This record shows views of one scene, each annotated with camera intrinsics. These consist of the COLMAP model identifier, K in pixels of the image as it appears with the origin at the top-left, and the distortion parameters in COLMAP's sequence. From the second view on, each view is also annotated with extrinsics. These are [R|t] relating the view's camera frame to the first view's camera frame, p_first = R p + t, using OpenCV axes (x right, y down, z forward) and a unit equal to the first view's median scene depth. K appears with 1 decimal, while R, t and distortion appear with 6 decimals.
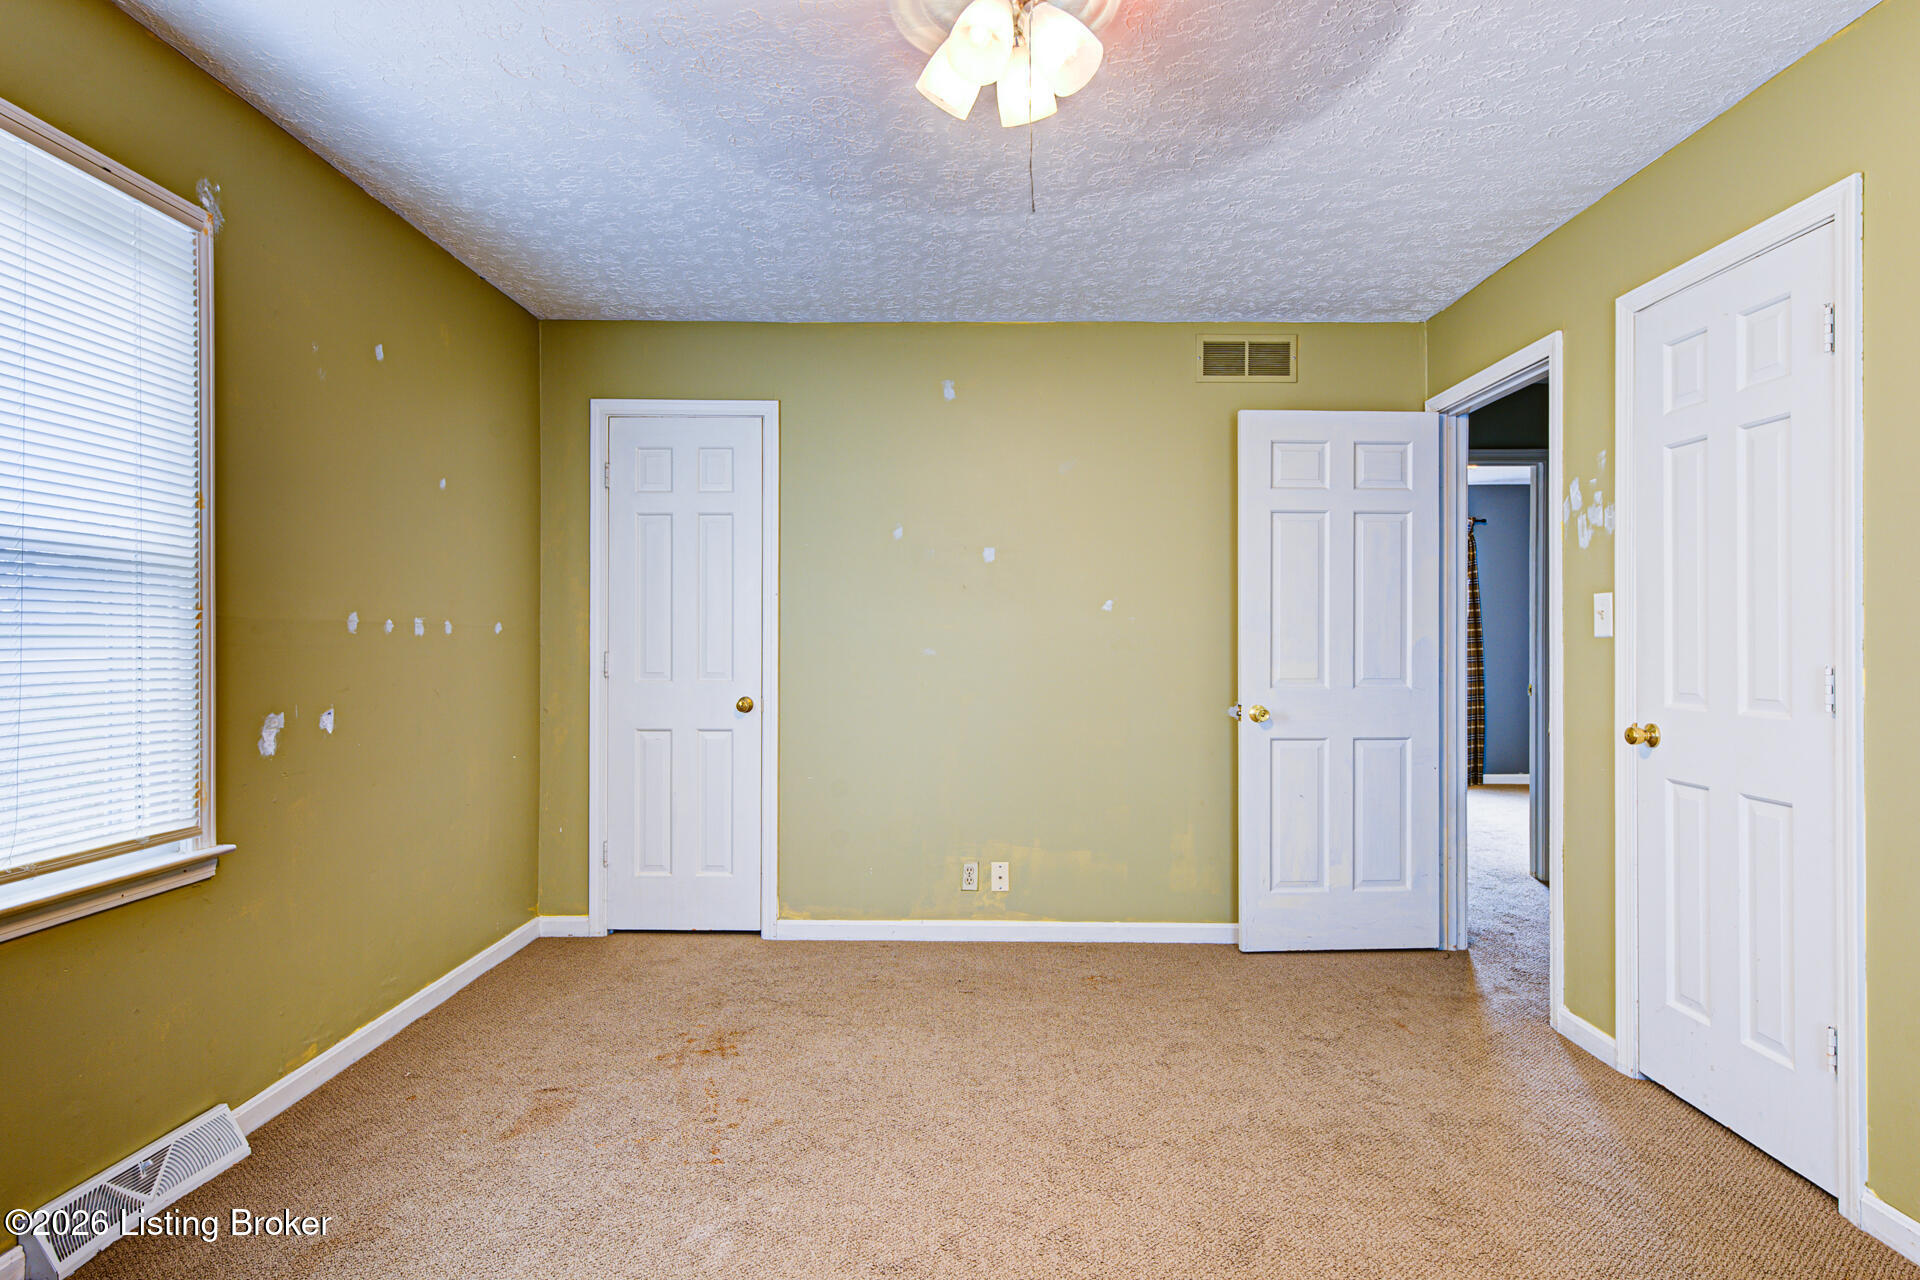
lens RADIAL K [[1004.9, 0, 967.5], [0, 1004.9, 640.3], [0, 0, 1]] dist [0.012198, 0.000064]
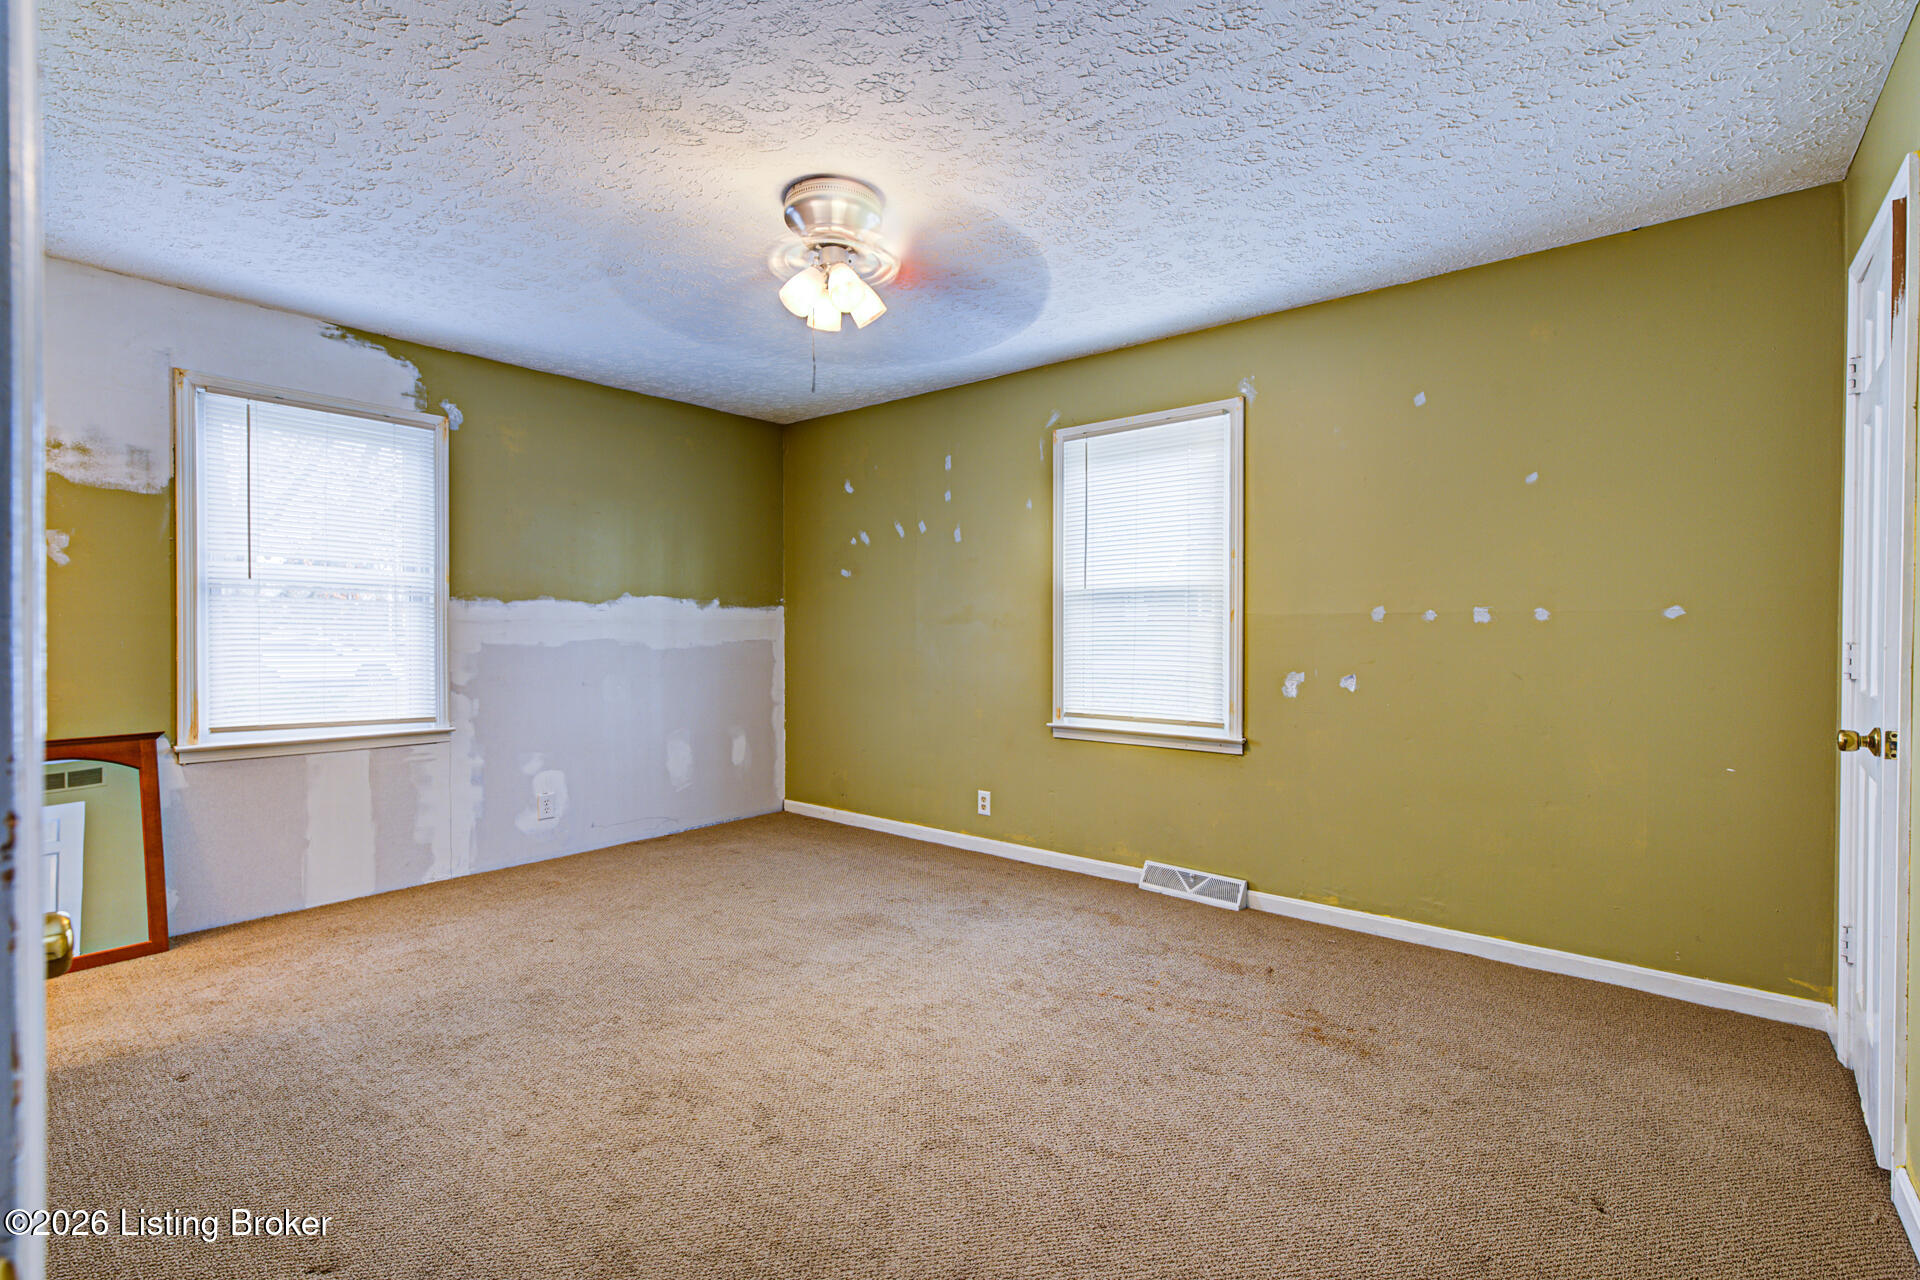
lens RADIAL K [[855.5, 0, 945.4], [0, 855.5, 636.5], [0, 0, 1]] dist [0.000139, 0.001011]
pose [[-0.650015, -0.005684, -0.759900, 0.732507], [-0.004328, 0.999983, -0.003778, 0.022386], [0.759909, 0.000833, -0.650029, 1.468960]]
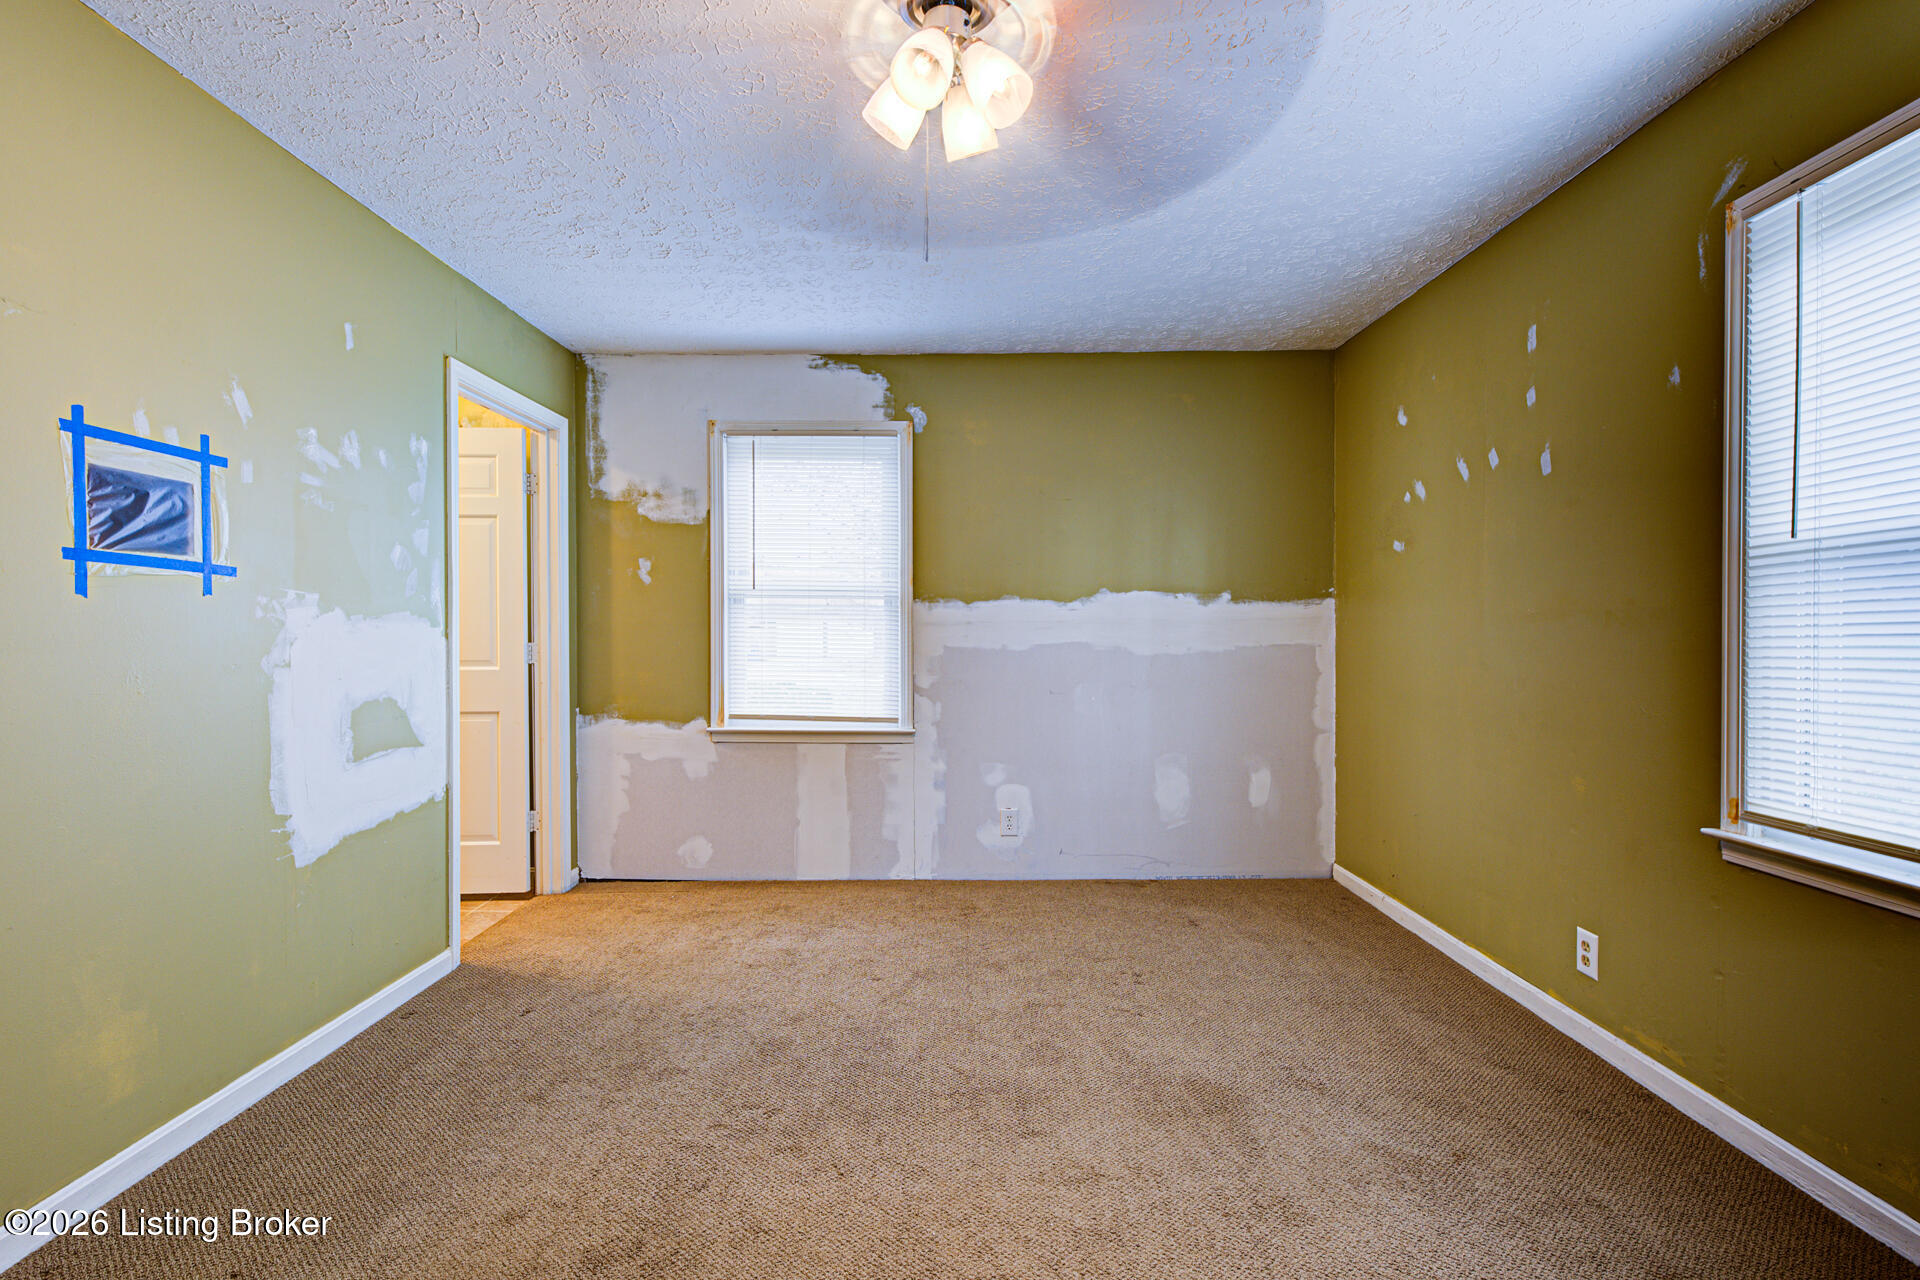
lens RADIAL K [[855.5, 0, 958.6], [0, 855.5, 638.7], [0, 0, 1]] dist [0.000139, 0.001011]
pose [[-0.999935, -0.008489, 0.007647, 0.085170], [-0.008445, 0.999948, 0.005695, 0.011218], [-0.007695, 0.005631, -0.999955, 1.345352]]
